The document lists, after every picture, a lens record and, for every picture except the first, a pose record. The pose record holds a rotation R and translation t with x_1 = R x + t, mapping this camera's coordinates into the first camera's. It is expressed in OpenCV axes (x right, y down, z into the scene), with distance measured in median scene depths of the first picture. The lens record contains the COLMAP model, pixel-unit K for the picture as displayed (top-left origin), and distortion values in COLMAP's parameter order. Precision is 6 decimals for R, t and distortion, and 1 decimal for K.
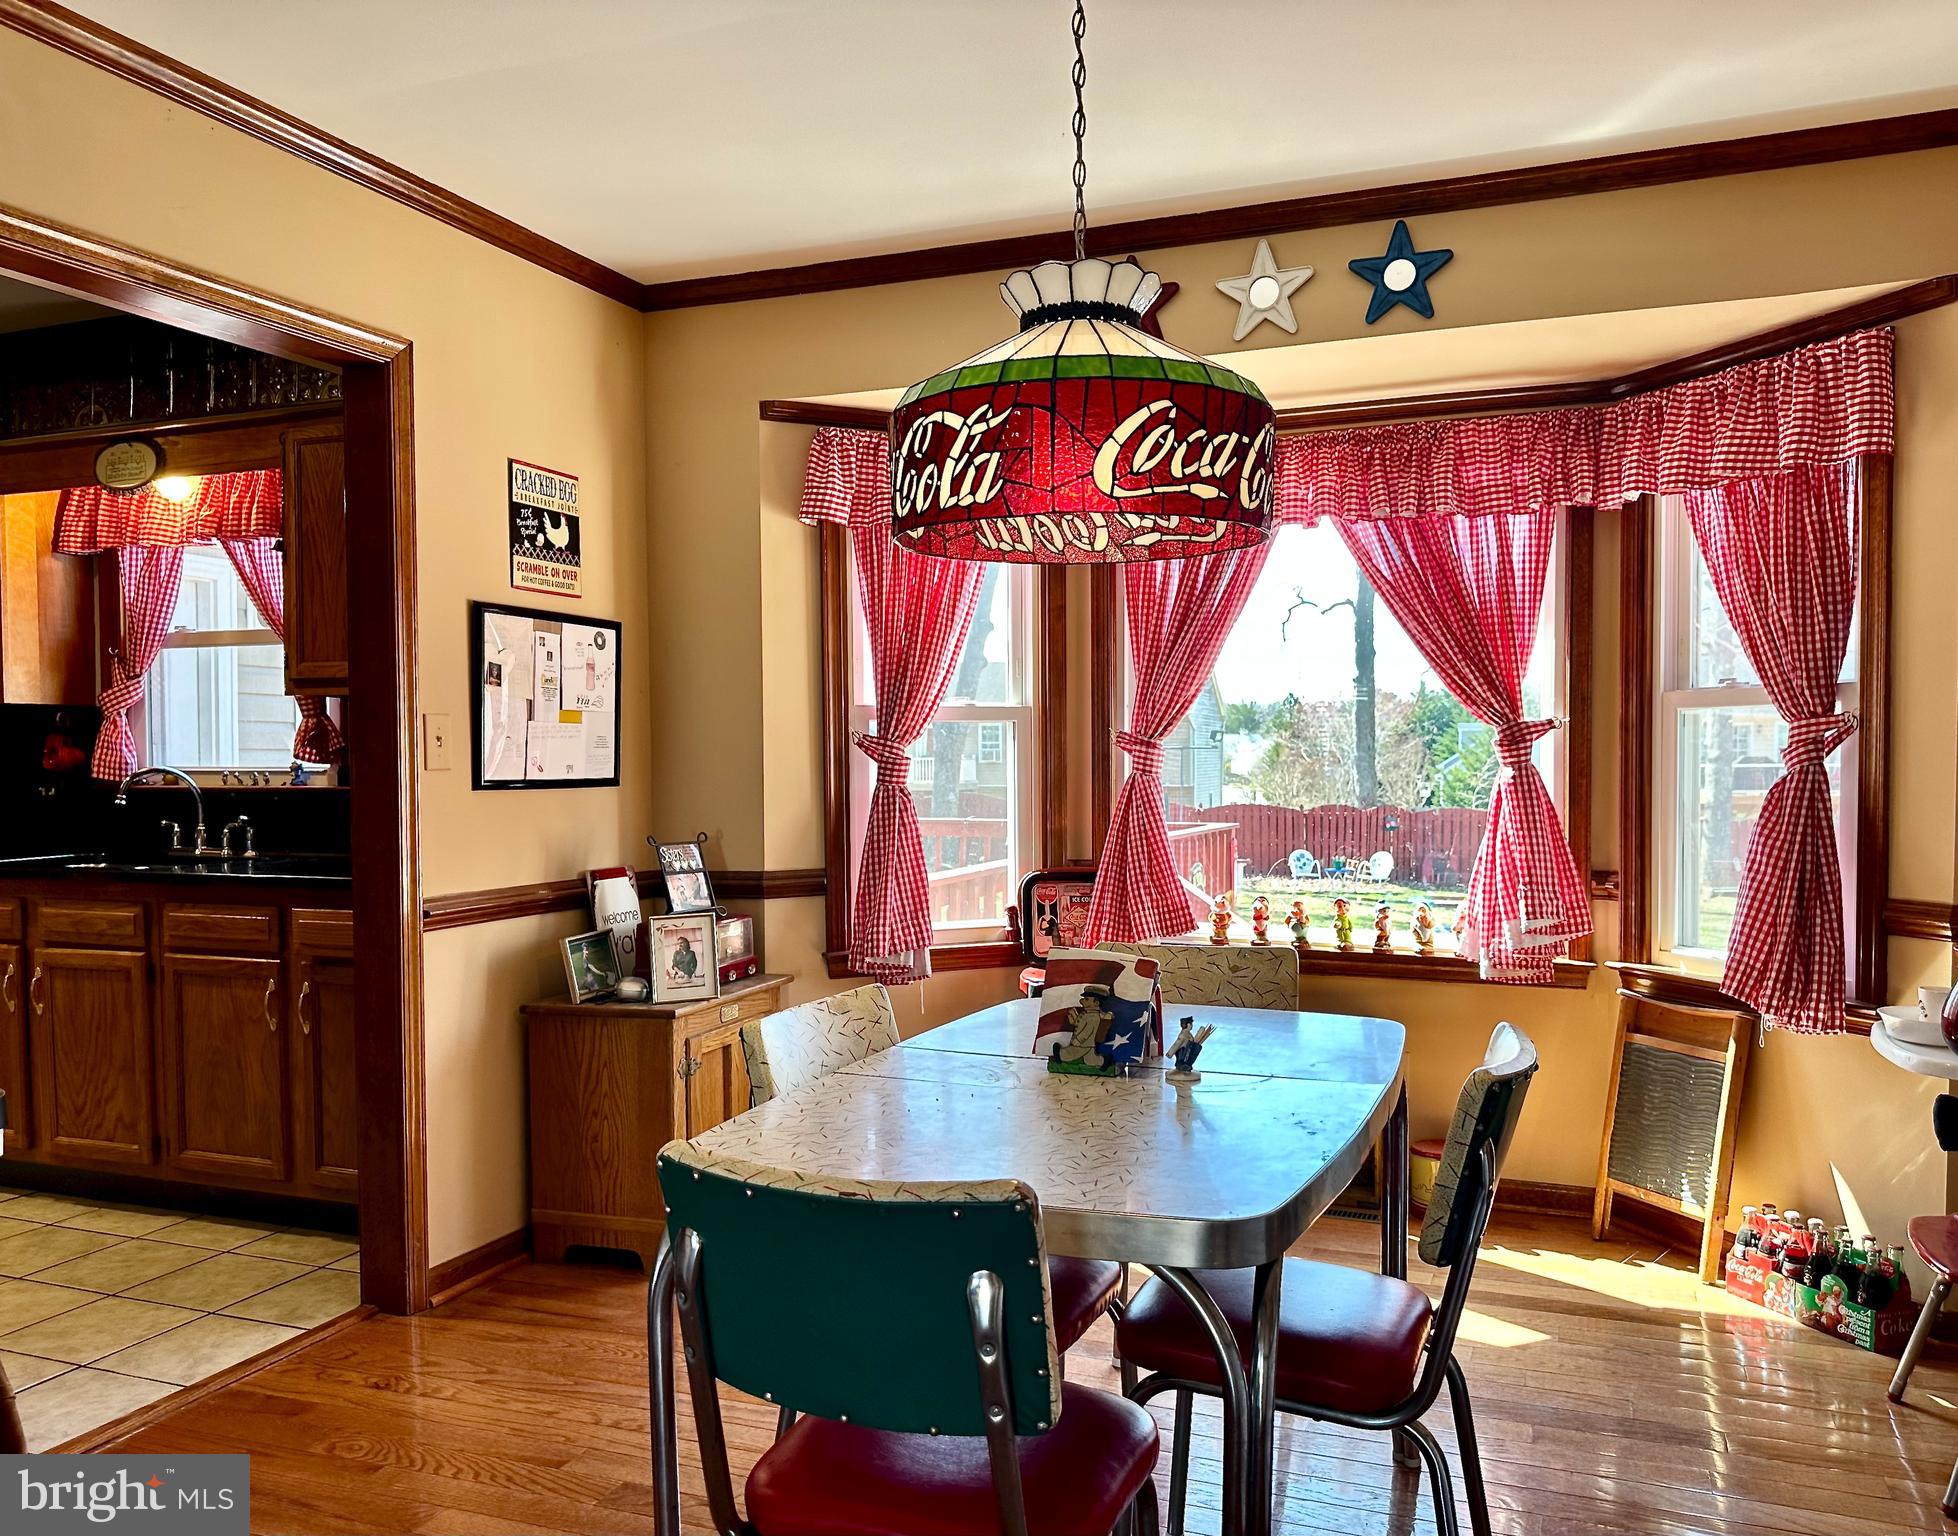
lens RADIAL K [[1496.7, 0, 1018.7], [0, 1496.7, 811.0], [0, 0, 1]] dist [0.054501, -0.054564]
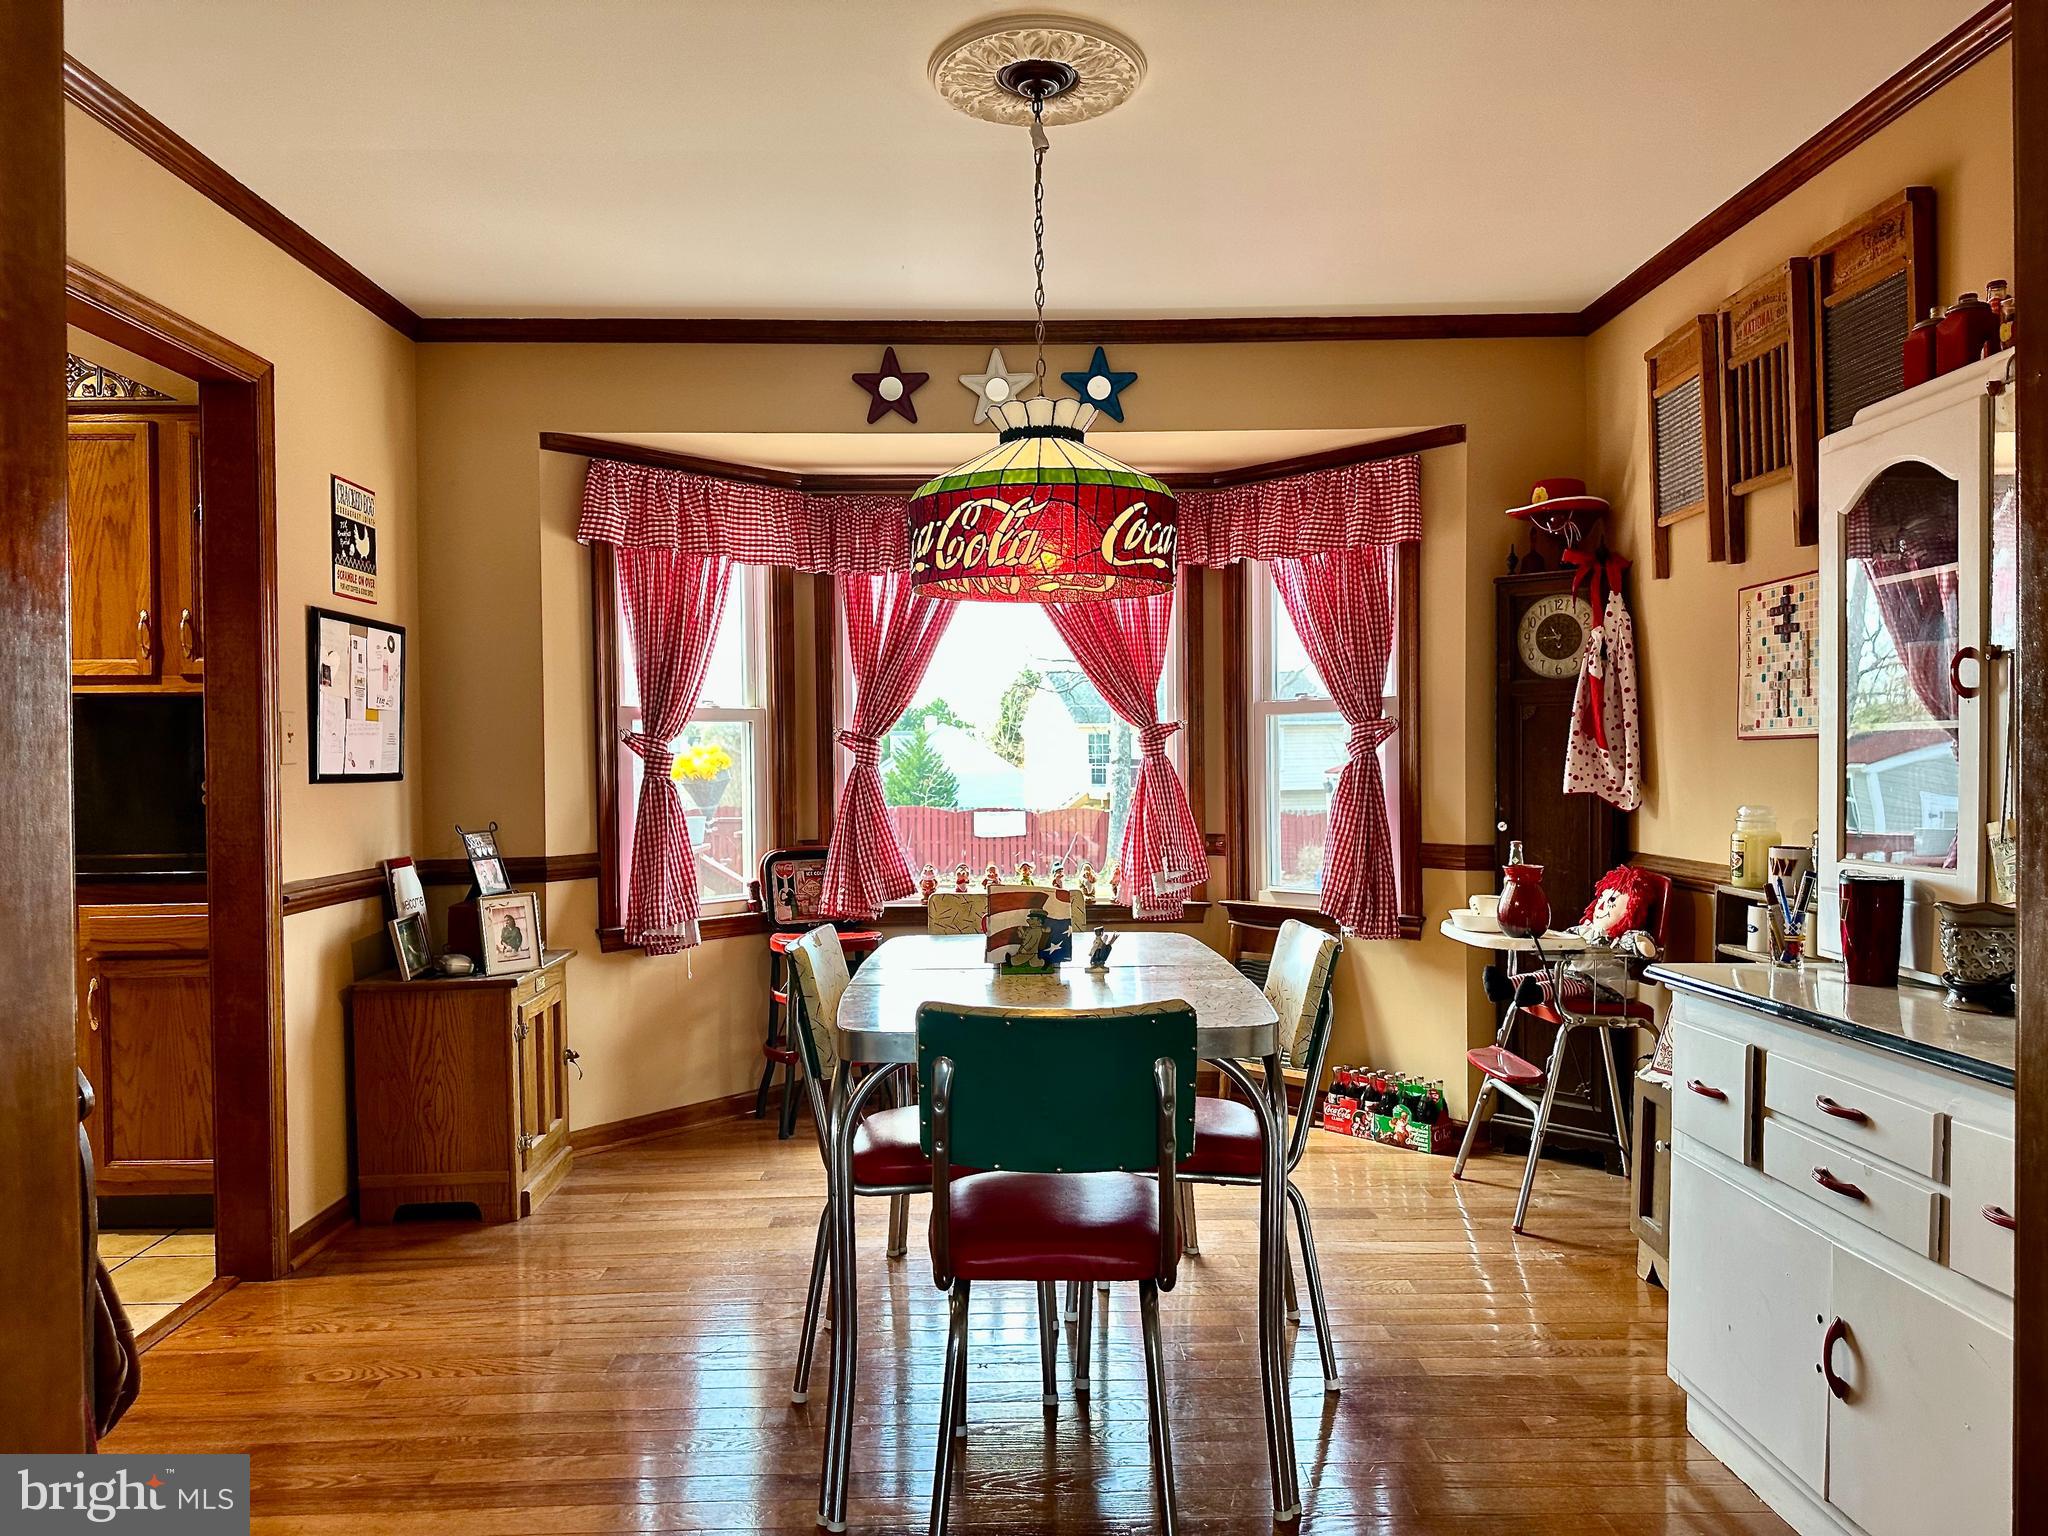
lens RADIAL K [[1468.3, 0, 1013.1], [0, 1468.3, 775.5], [0, 0, 1]] dist [0.037756, -0.027897]
pose [[0.926456, -0.009754, 0.376278, -0.278582], [0.020352, 0.999500, -0.024200, 0.015154], [-0.375853, 0.030078, 0.926191, -0.145297]]
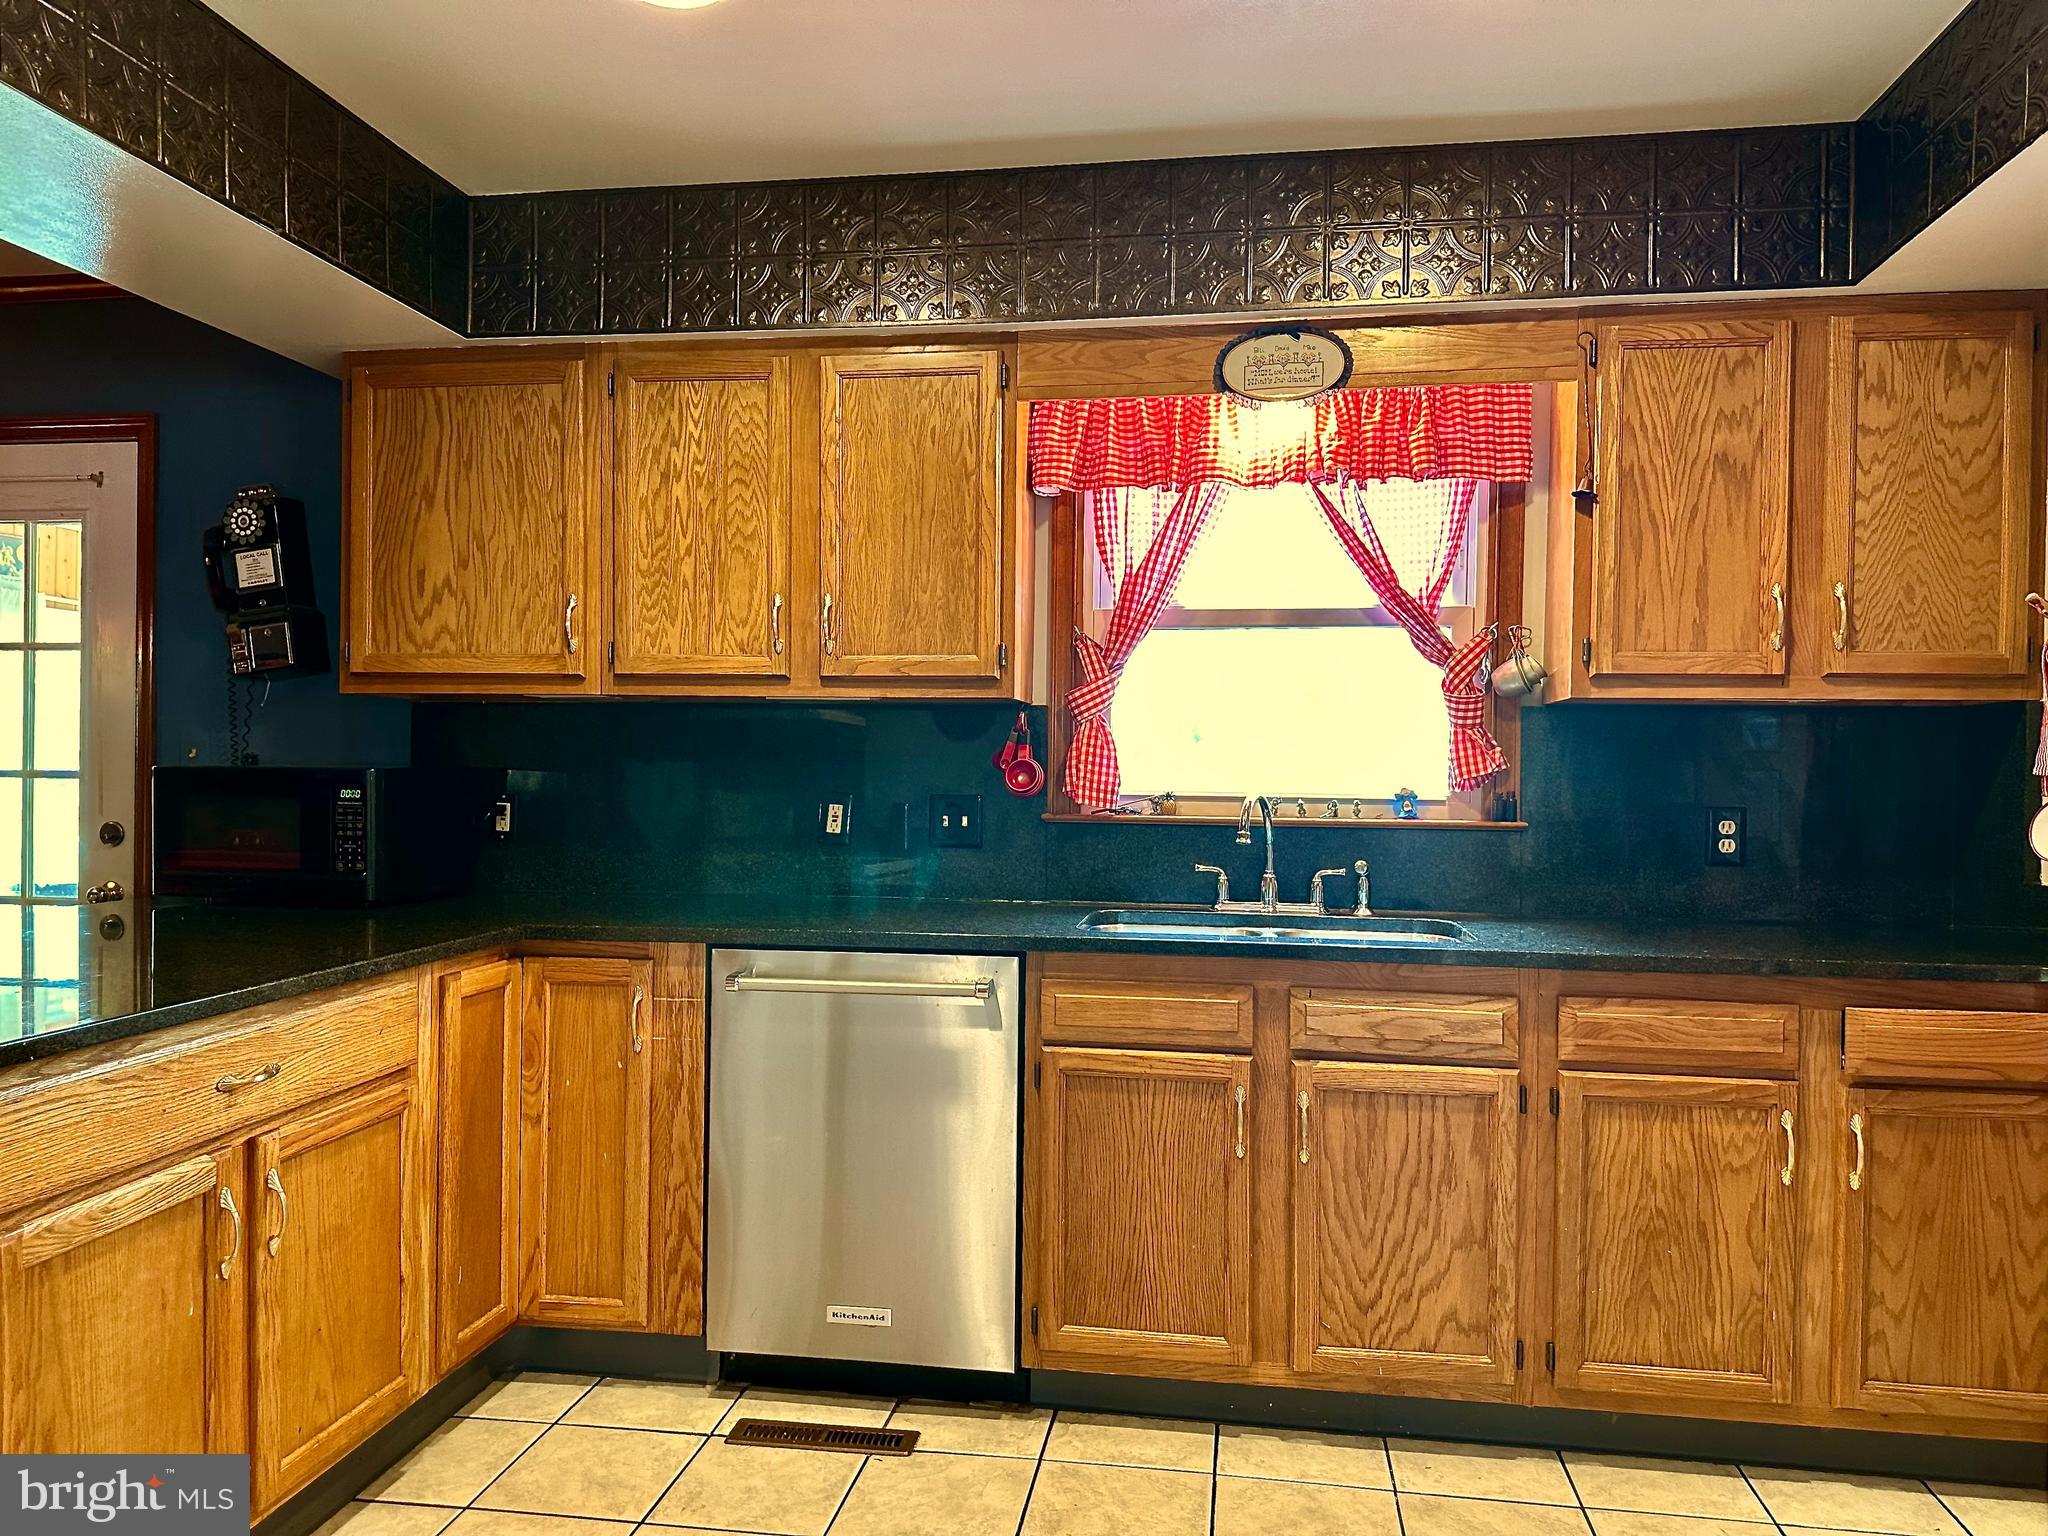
lens RADIAL K [[1468.3, 0, 1019.2], [0, 1468.3, 770.1], [0, 0, 1]] dist [0.037756, -0.027897]
pose [[0.974597, 0.013961, 0.223532, -1.004249], [-0.005805, 0.999295, -0.037104, -0.015825], [-0.223892, 0.034864, 0.973990, 0.425541]]
